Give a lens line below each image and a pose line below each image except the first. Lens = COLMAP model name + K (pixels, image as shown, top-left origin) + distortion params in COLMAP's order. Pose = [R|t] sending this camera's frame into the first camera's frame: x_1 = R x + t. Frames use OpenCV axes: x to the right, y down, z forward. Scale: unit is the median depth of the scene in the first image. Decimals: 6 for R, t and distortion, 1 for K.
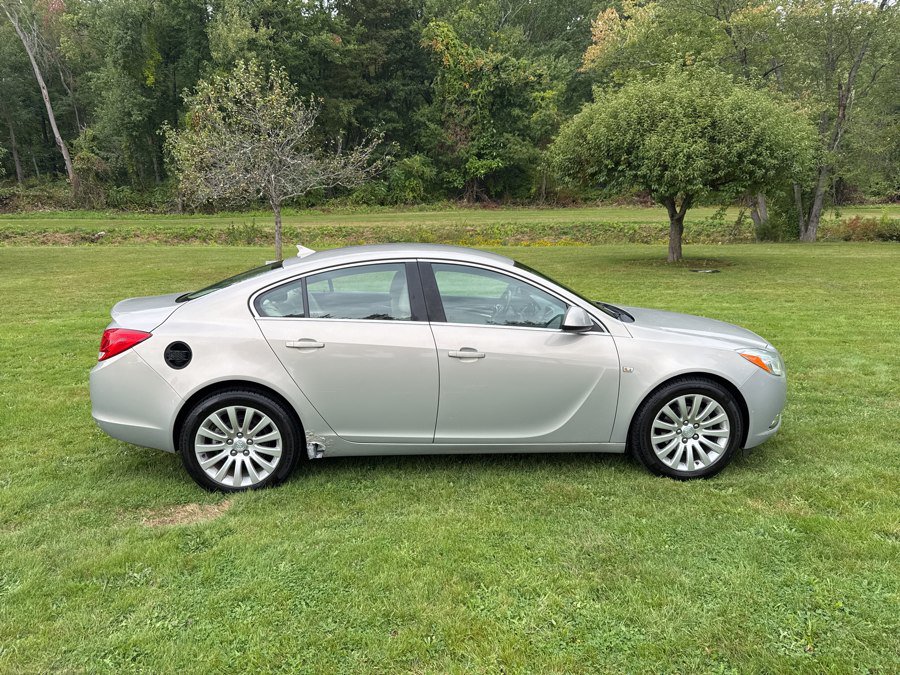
lens RADIAL K [[639.7, 0, 446.8], [0, 639.7, 338.1], [0, 0, 1]] dist [0.051705, -0.075398]
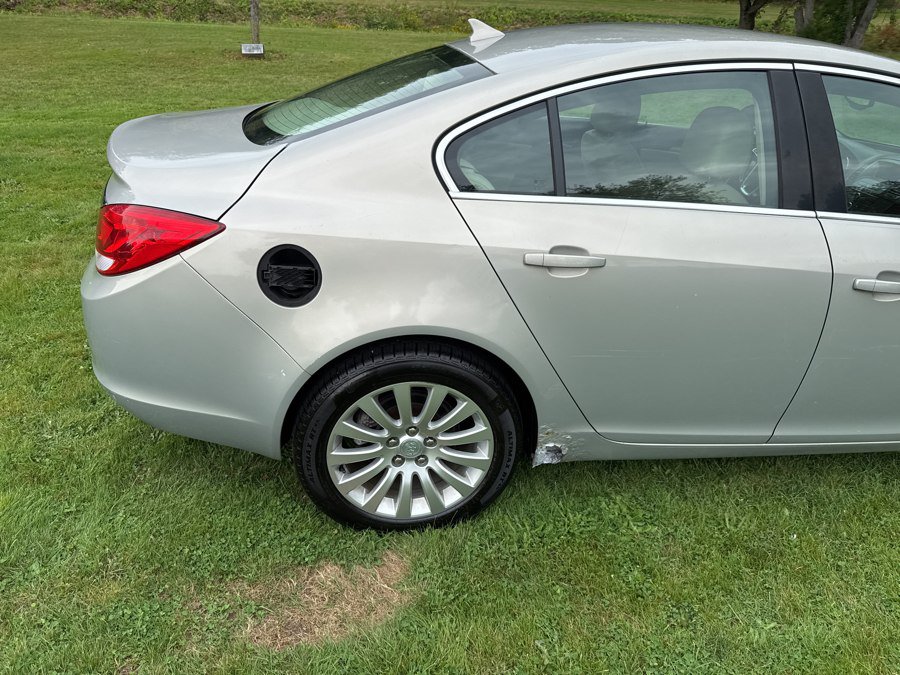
lens RADIAL K [[641.0, 0, 446.1], [0, 641.0, 337.8], [0, 0, 1]] dist [0.017219, -0.026400]
pose [[0.997566, 0.017611, 0.067471, -0.313427], [-0.036642, 0.955619, 0.292318, -0.061773], [-0.059329, -0.294078, 0.953938, 0.515358]]
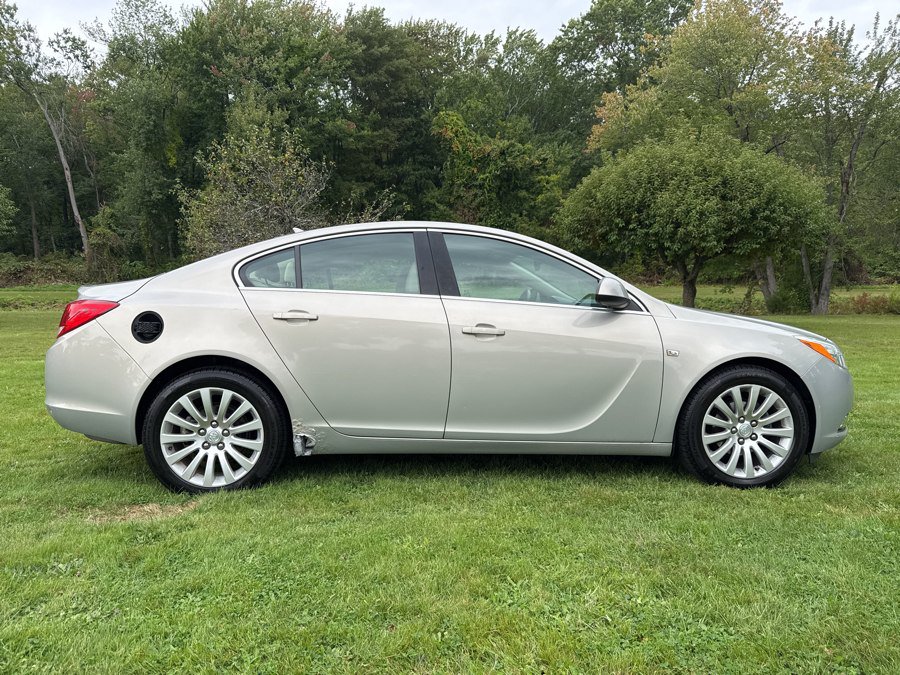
lens RADIAL K [[639.0, 0, 449.5], [0, 639.0, 337.2], [0, 0, 1]] dist [0.035807, -0.052641]
pose [[0.999948, 0.007358, -0.007044, -0.008095], [-0.008241, 0.990829, -0.134874, 0.141347], [0.005987, 0.134925, 0.990838, 0.145015]]
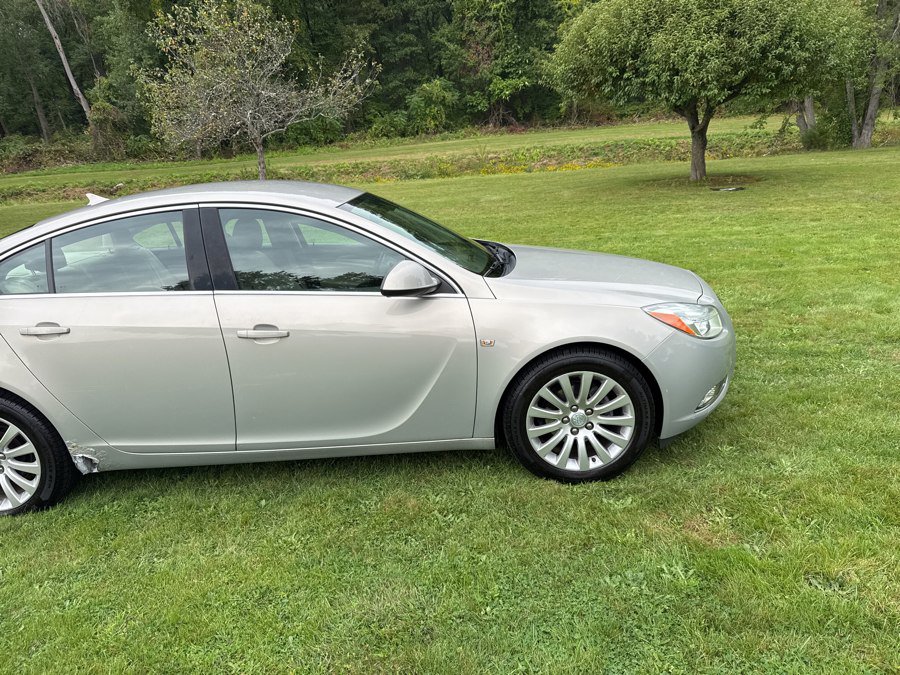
lens RADIAL K [[641.0, 0, 446.1], [0, 641.0, 337.8], [0, 0, 1]] dist [0.017219, -0.026400]
pose [[0.995787, -0.040488, -0.082277, 0.288192], [0.048750, 0.993689, 0.101021, -0.032126], [0.077668, -0.104607, 0.991476, 0.260652]]
